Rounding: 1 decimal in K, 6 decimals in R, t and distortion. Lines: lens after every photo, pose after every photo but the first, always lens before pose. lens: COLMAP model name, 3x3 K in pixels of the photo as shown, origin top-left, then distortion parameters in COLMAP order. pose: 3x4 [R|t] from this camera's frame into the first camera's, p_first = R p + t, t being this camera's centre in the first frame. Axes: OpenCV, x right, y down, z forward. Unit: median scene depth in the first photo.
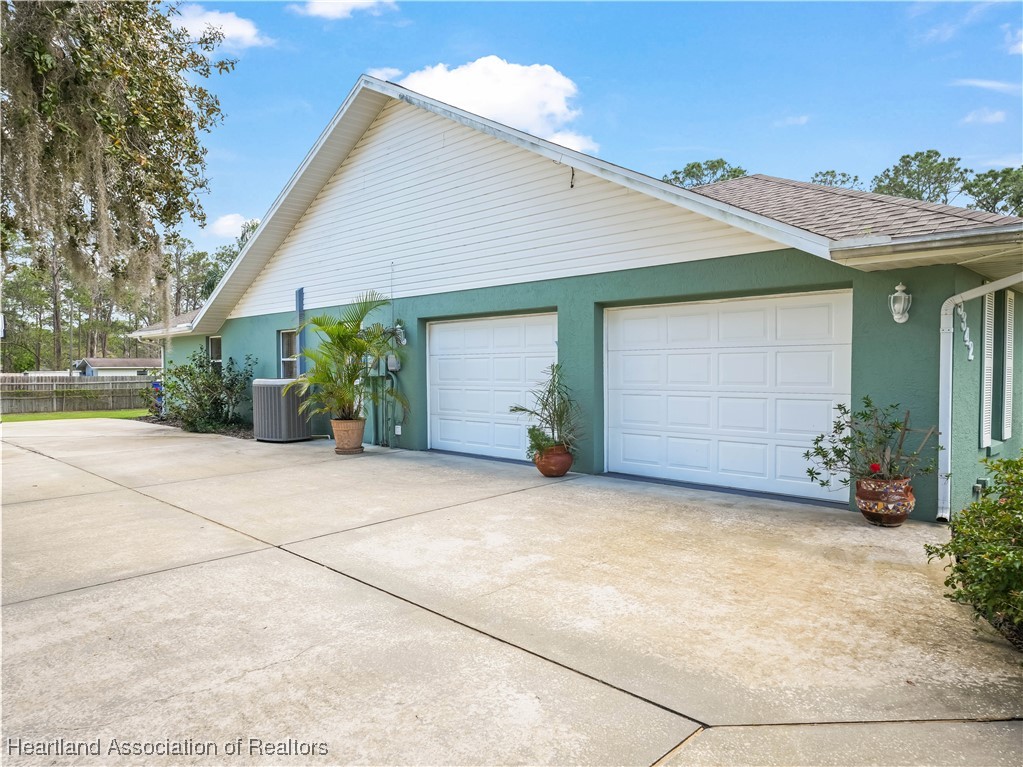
lens RADIAL K [[668.8, 0, 512.4], [0, 668.8, 381.5], [0, 0, 1]] dist [0.000312, 0.001743]
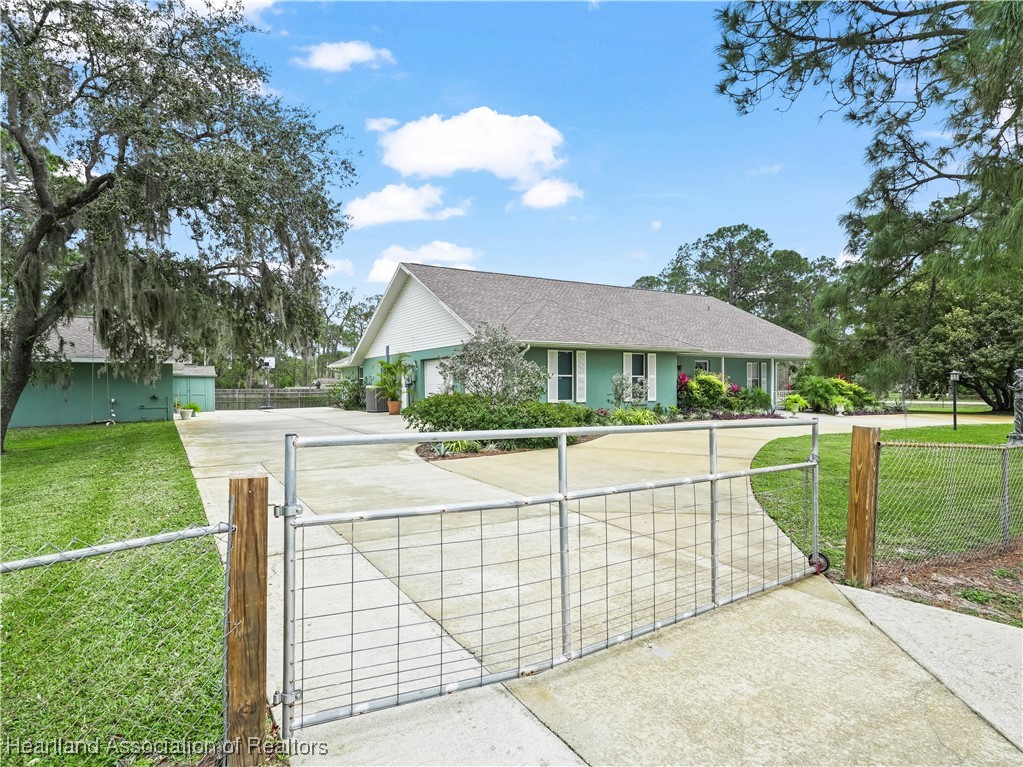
lens RADIAL K [[668.8, 0, 510.8], [0, 668.8, 384.1], [0, 0, 1]] dist [0.000312, 0.001743]
pose [[0.953128, -0.001019, -0.302567, 0.492498], [-0.007267, 0.999629, -0.026259, 0.029863], [0.302481, 0.027227, 0.952766, -0.659113]]
